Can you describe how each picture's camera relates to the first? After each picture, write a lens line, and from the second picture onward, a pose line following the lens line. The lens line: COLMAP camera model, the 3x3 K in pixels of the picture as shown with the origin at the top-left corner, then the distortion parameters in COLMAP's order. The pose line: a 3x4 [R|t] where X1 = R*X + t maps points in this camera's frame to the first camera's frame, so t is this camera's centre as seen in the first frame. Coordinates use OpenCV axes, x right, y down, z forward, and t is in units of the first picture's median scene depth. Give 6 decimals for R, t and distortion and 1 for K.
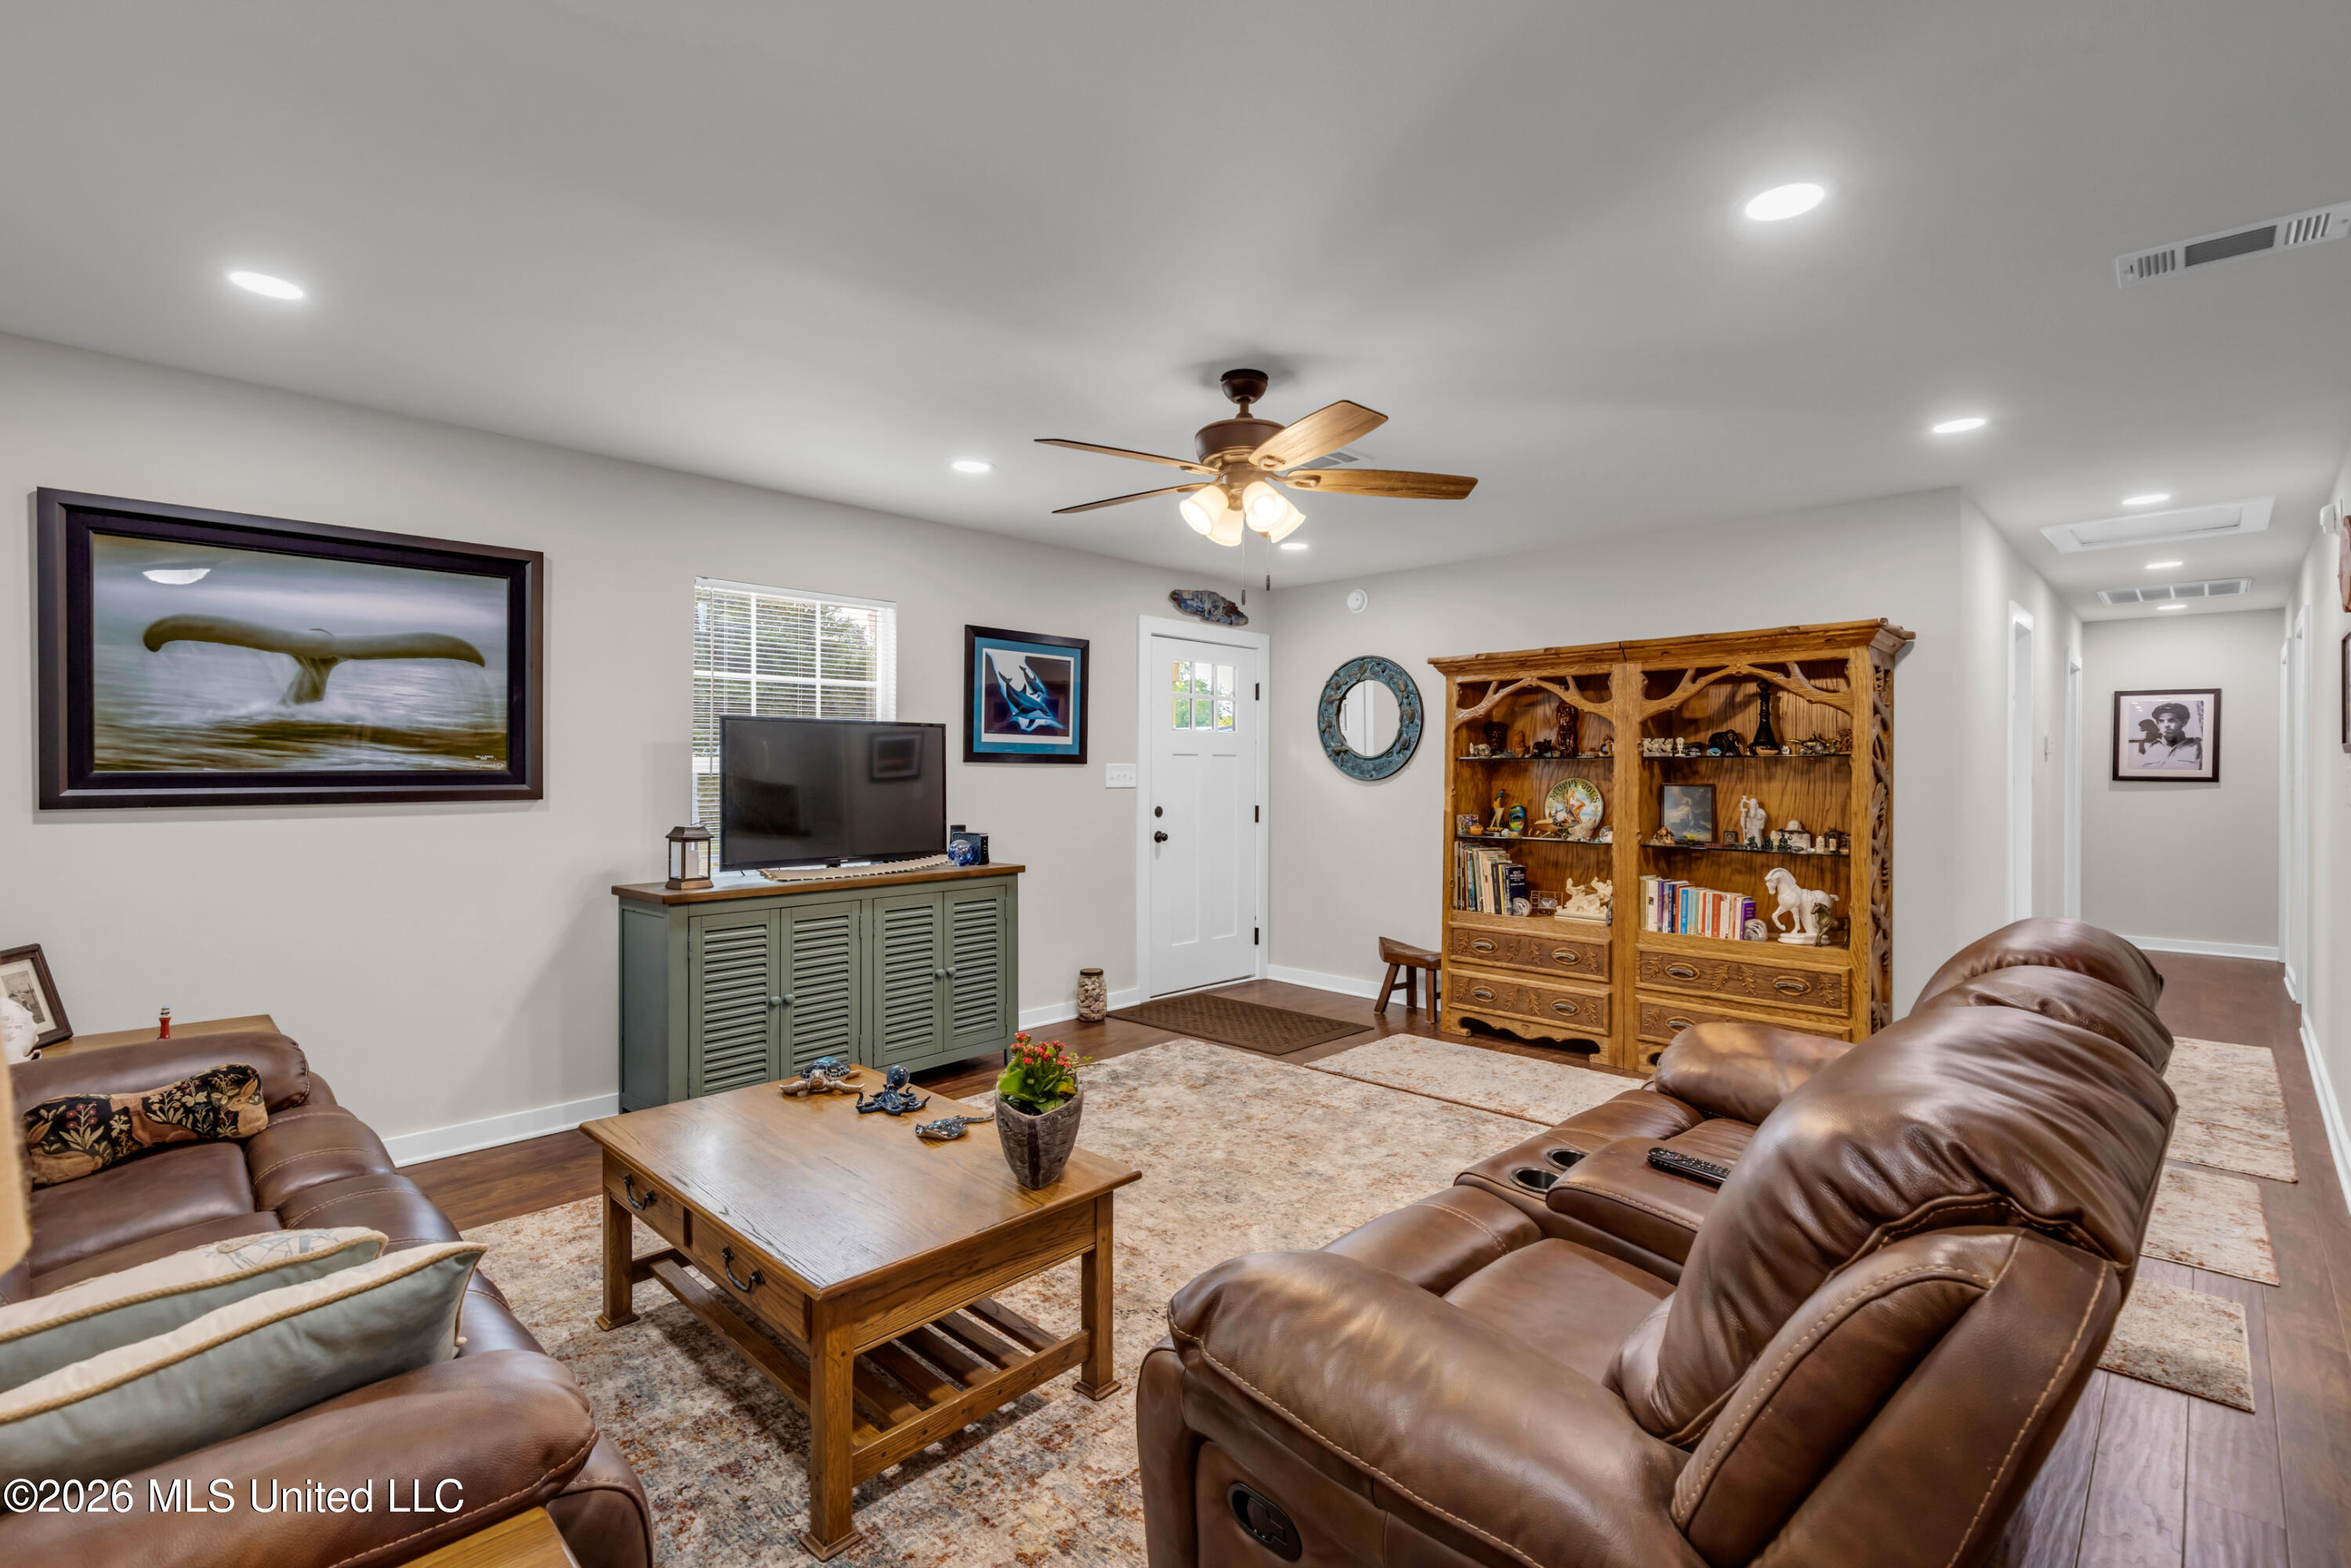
lens RADIAL K [[1071.1, 0, 1186.8], [0, 1071.1, 785.1], [0, 0, 1]] dist [0.017831, 0.000011]
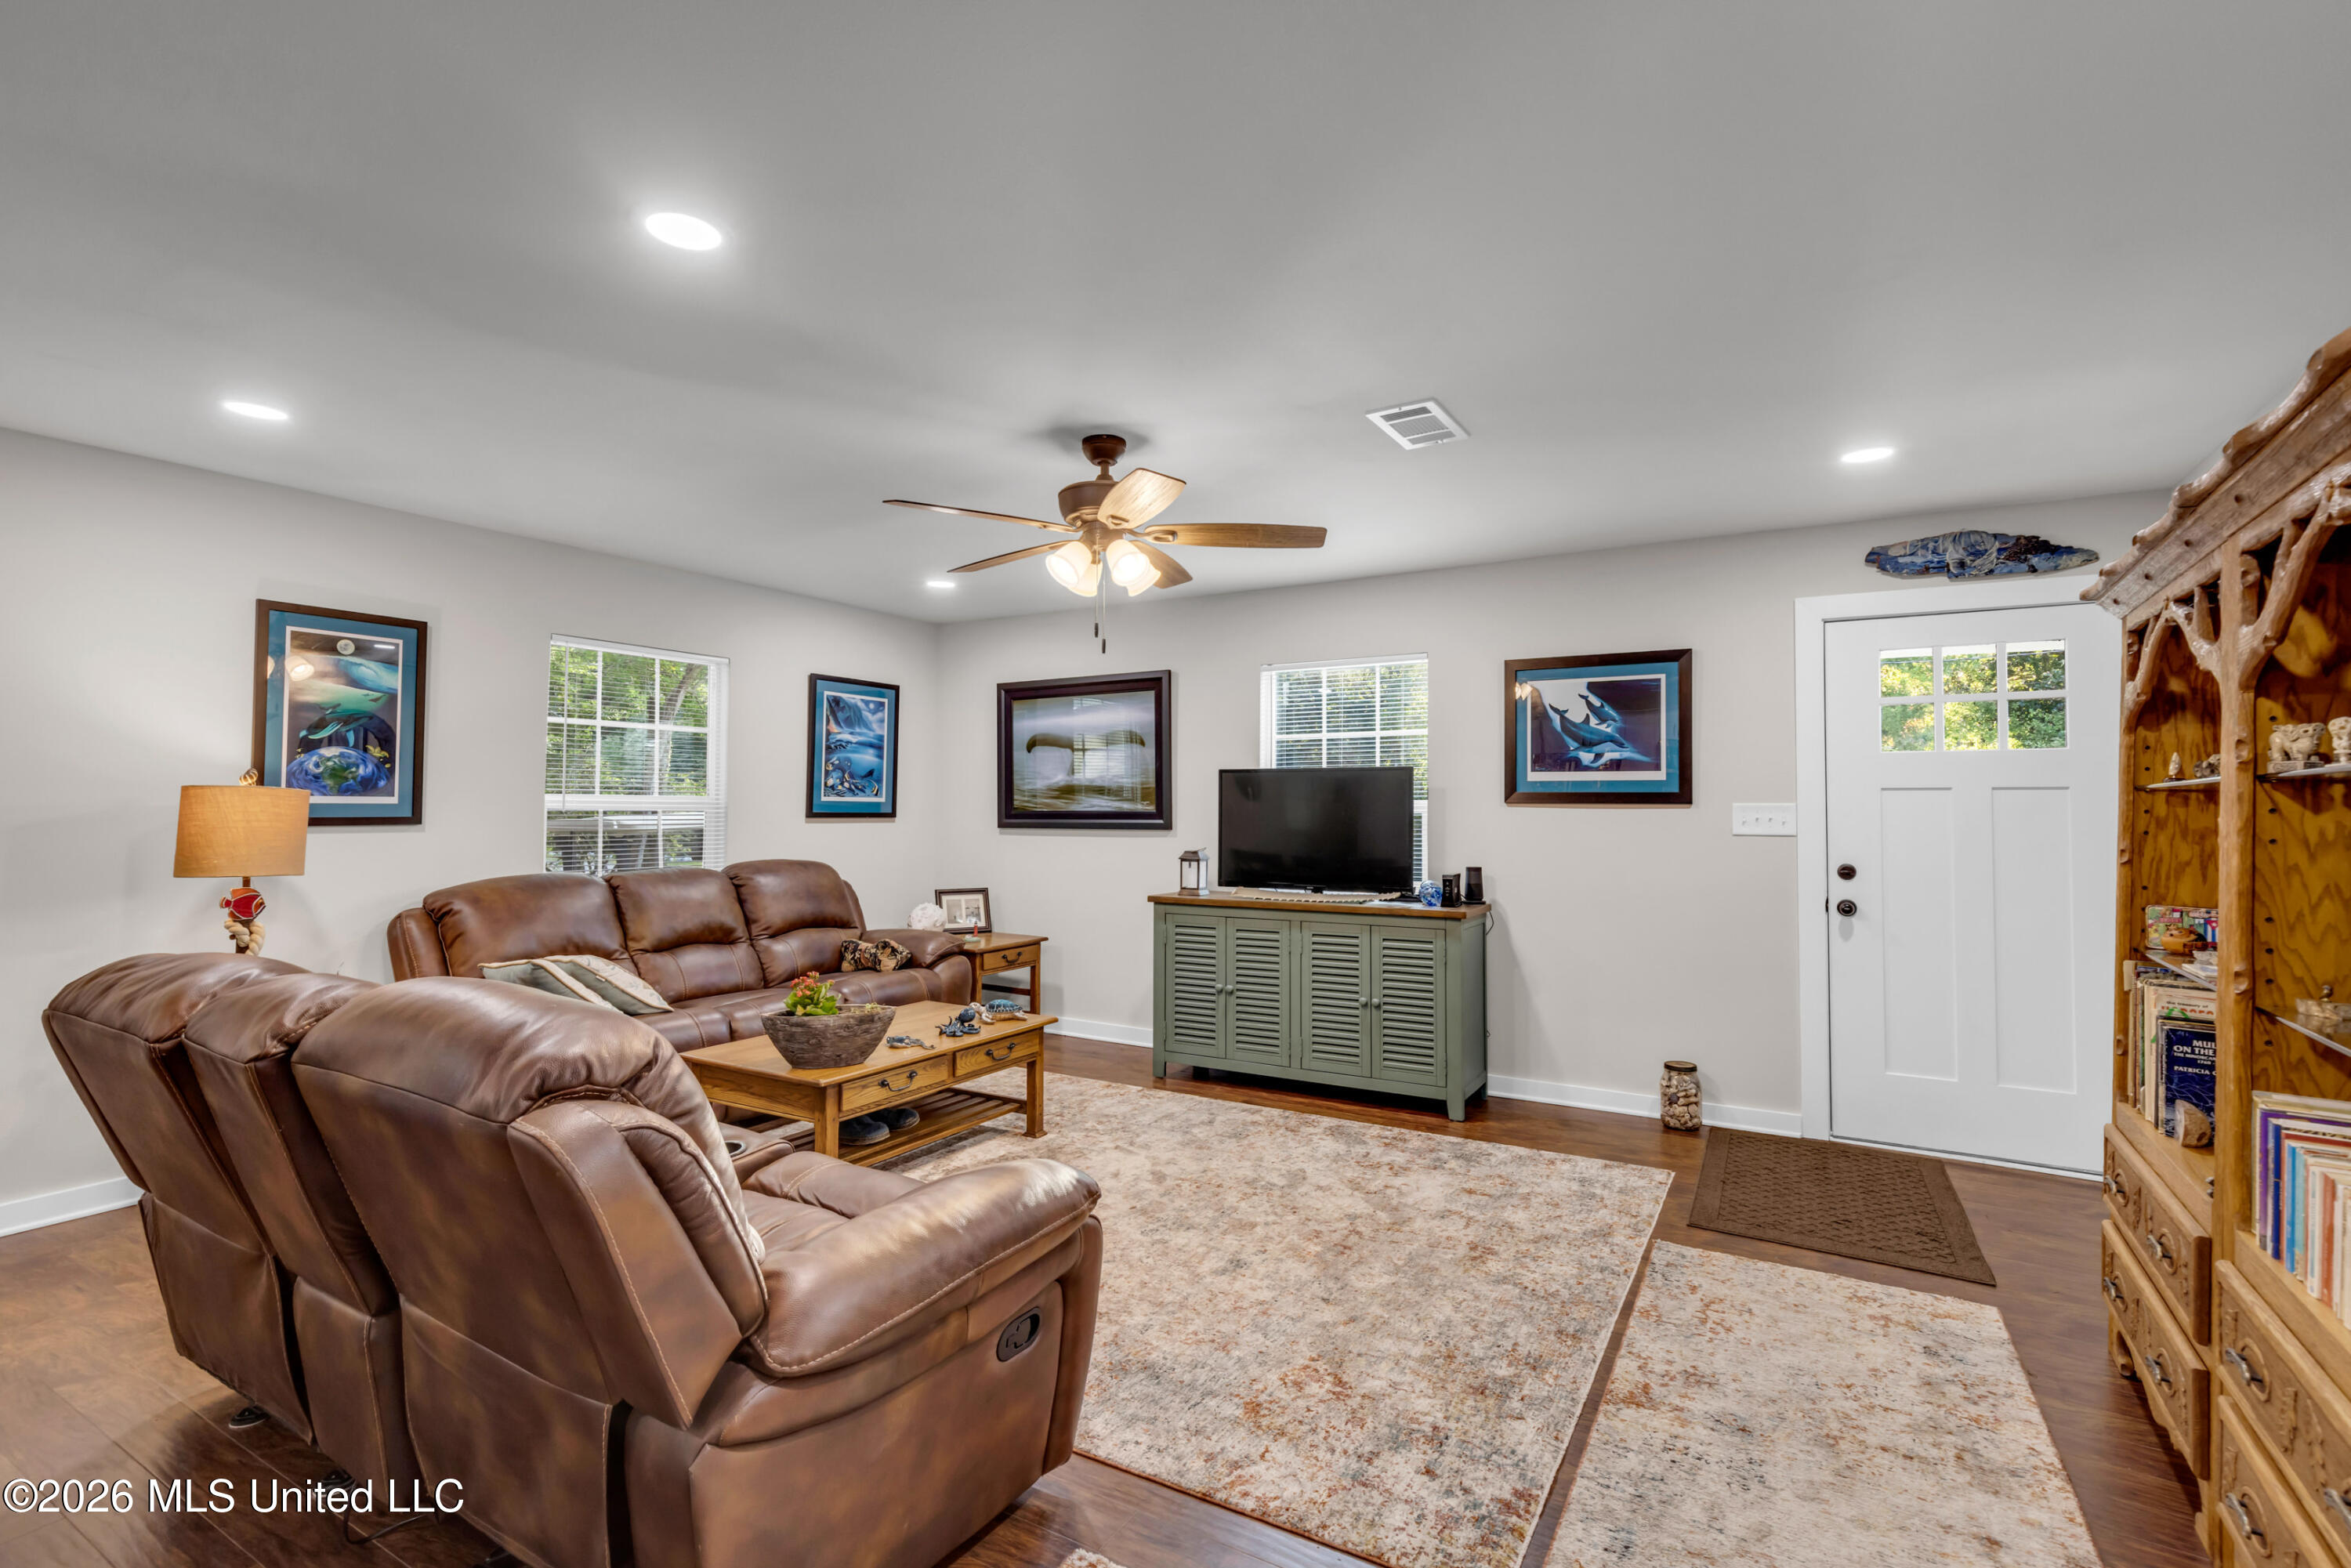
lens RADIAL K [[1071.1, 0, 1177.0], [0, 1071.1, 784.8], [0, 0, 1]] dist [0.017831, 0.000011]
pose [[0.222469, -0.019175, -0.974751, 0.728339], [-0.012644, 0.999666, -0.022551, -0.013142], [0.974858, 0.017342, 0.222152, 0.543938]]
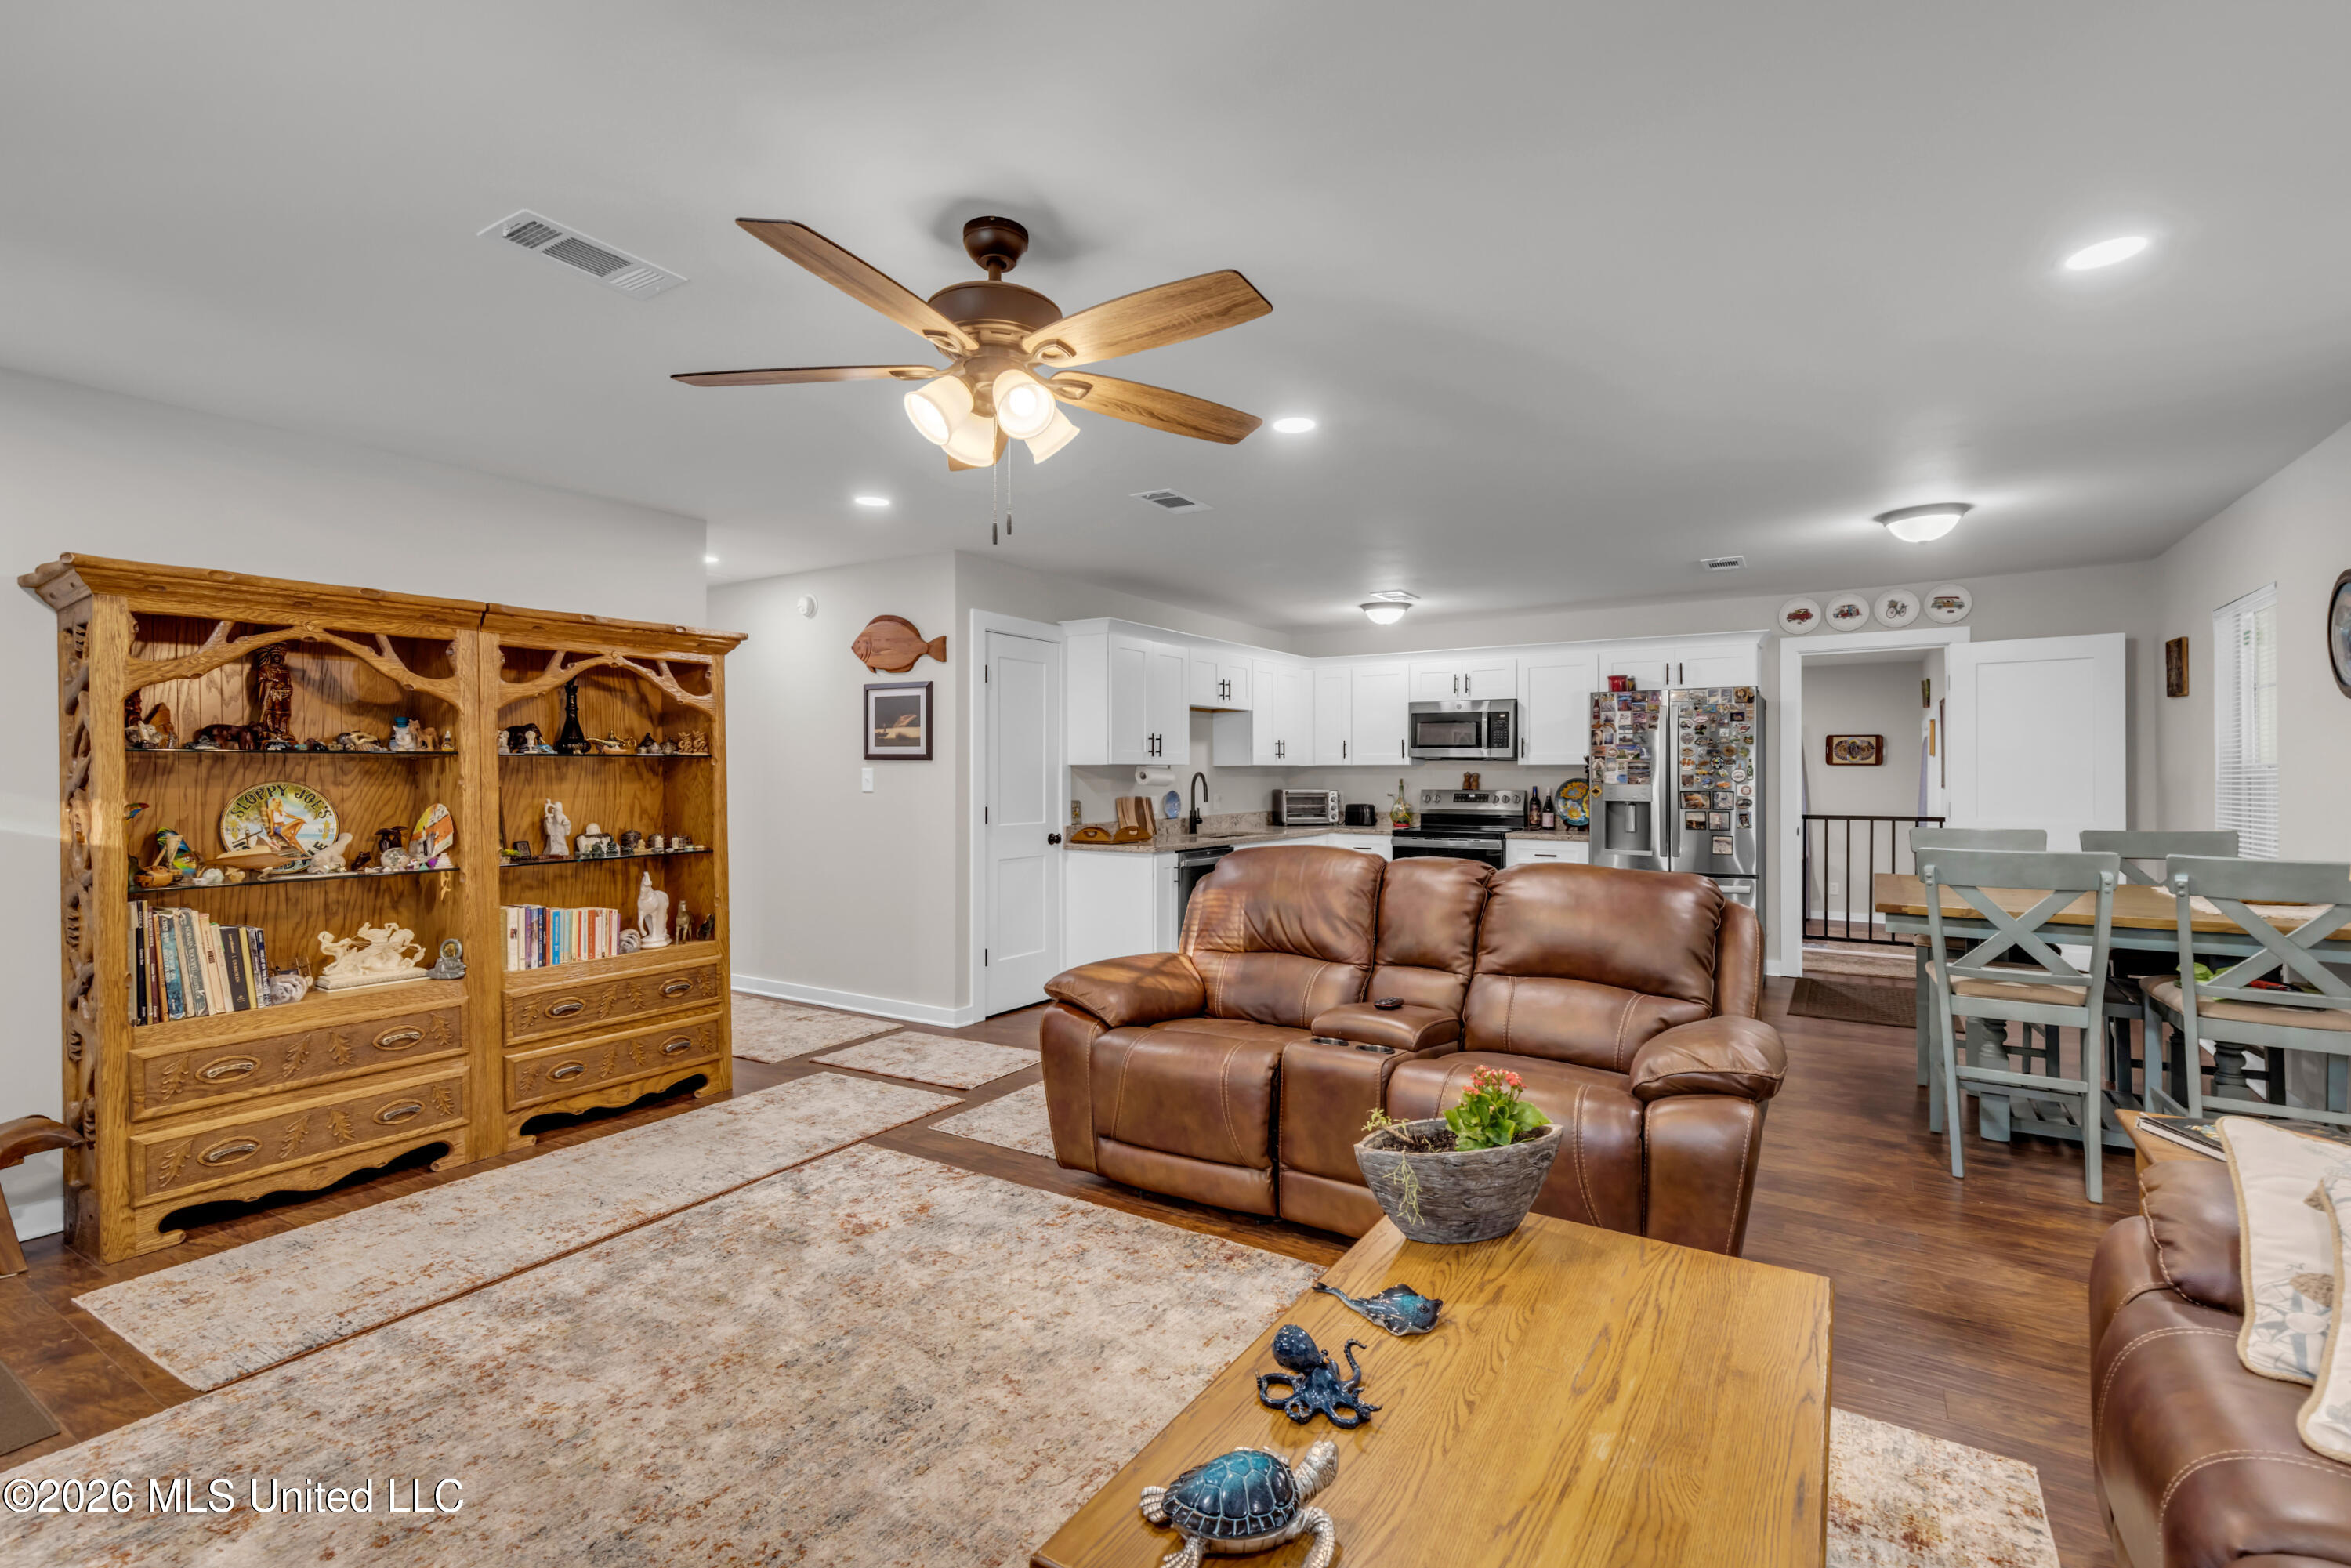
lens RADIAL K [[1071.1, 0, 1187.2], [0, 1071.1, 778.1], [0, 0, 1]] dist [0.017831, 0.000011]
pose [[-0.205549, -0.008667, 0.978608, -0.458614], [0.013670, 0.999838, 0.011726, -0.010722], [-0.978551, 0.015788, -0.205397, 0.674739]]
